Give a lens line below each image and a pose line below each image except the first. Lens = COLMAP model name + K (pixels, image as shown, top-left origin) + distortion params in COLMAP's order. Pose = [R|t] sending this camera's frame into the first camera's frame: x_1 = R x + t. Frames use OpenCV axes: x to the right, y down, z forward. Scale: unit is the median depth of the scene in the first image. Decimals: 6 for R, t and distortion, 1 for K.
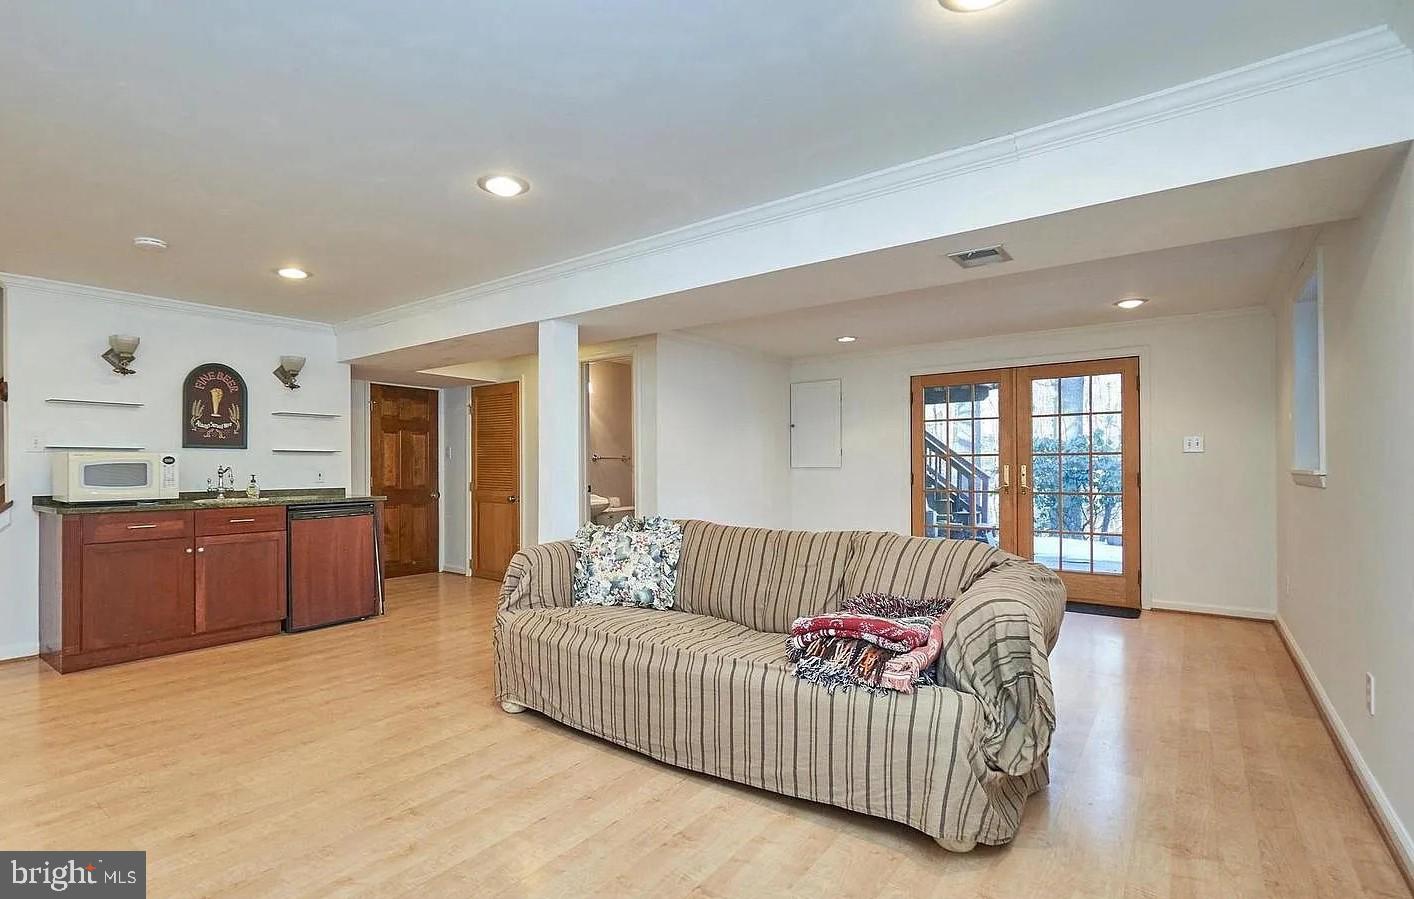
lens RADIAL K [[647.6, 0, 707.0], [0, 647.6, 449.5], [0, 0, 1]] dist [0.000294, 0.000067]
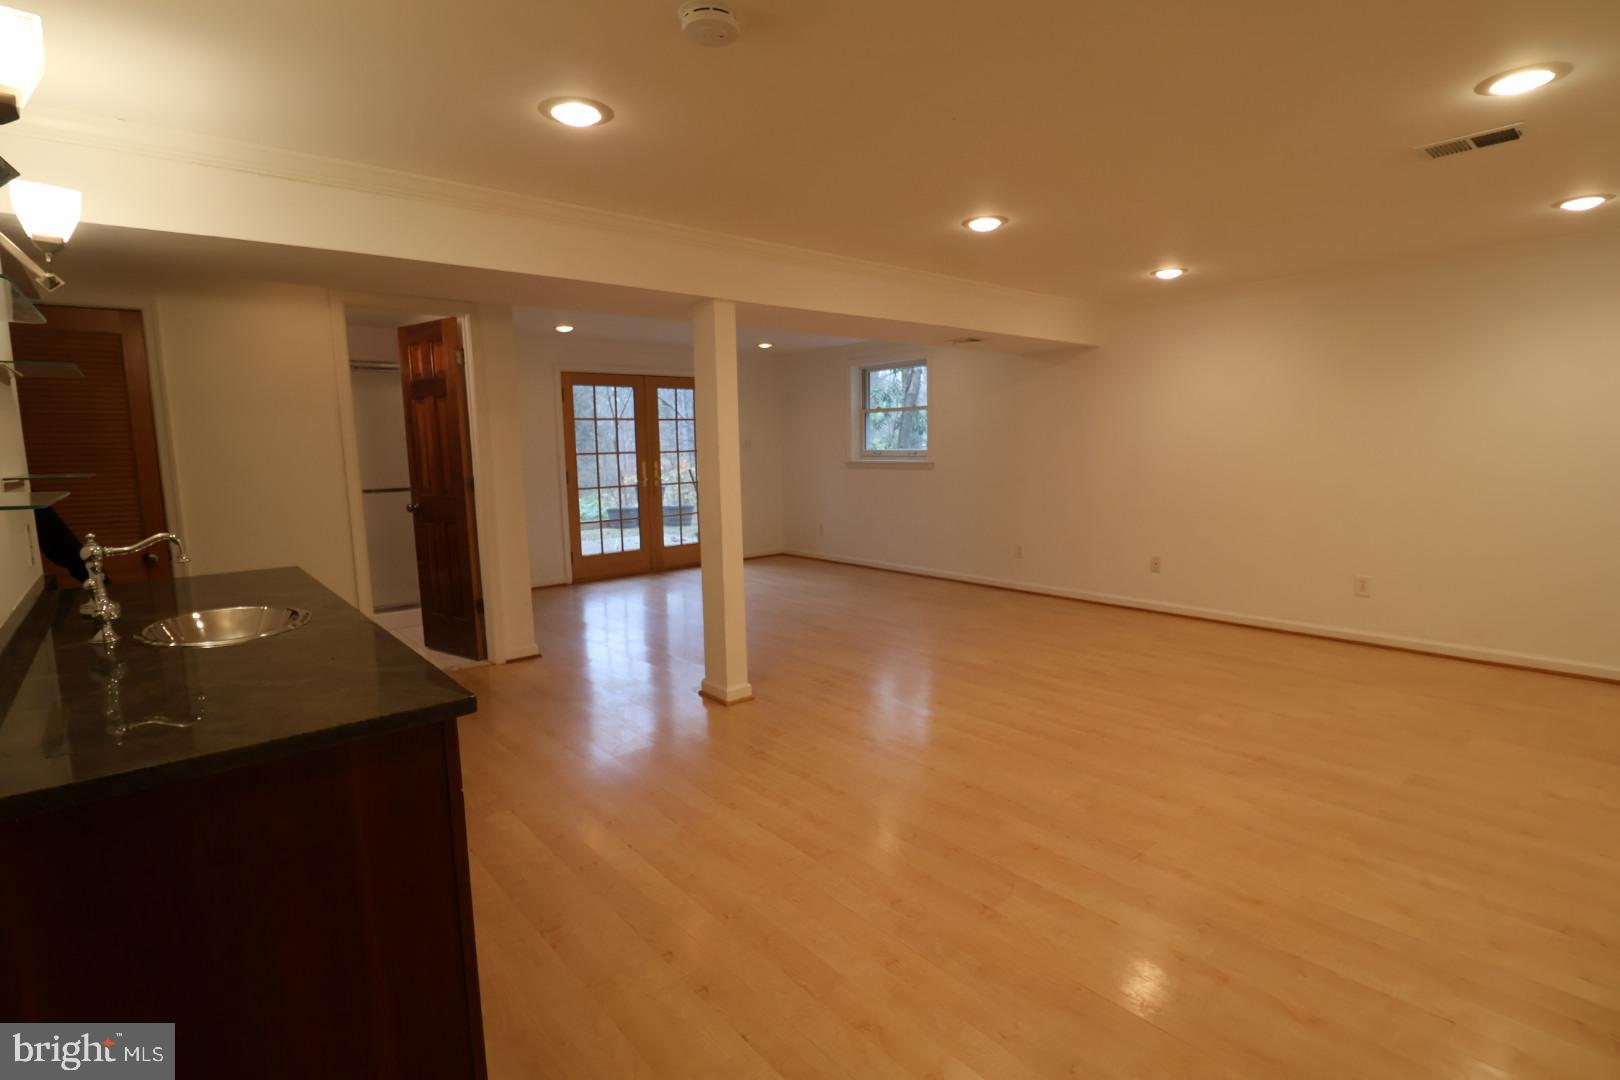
lens RADIAL K [[740.8, 0, 810.0], [0, 740.8, 540.0], [0, 0, 1]] dist [-0.000877, -0.011305]
pose [[0.183766, -0.119659, 0.975660, -1.297225], [-0.006498, 0.992393, 0.122936, 0.001785], [-0.982948, -0.028931, 0.181591, 0.837101]]
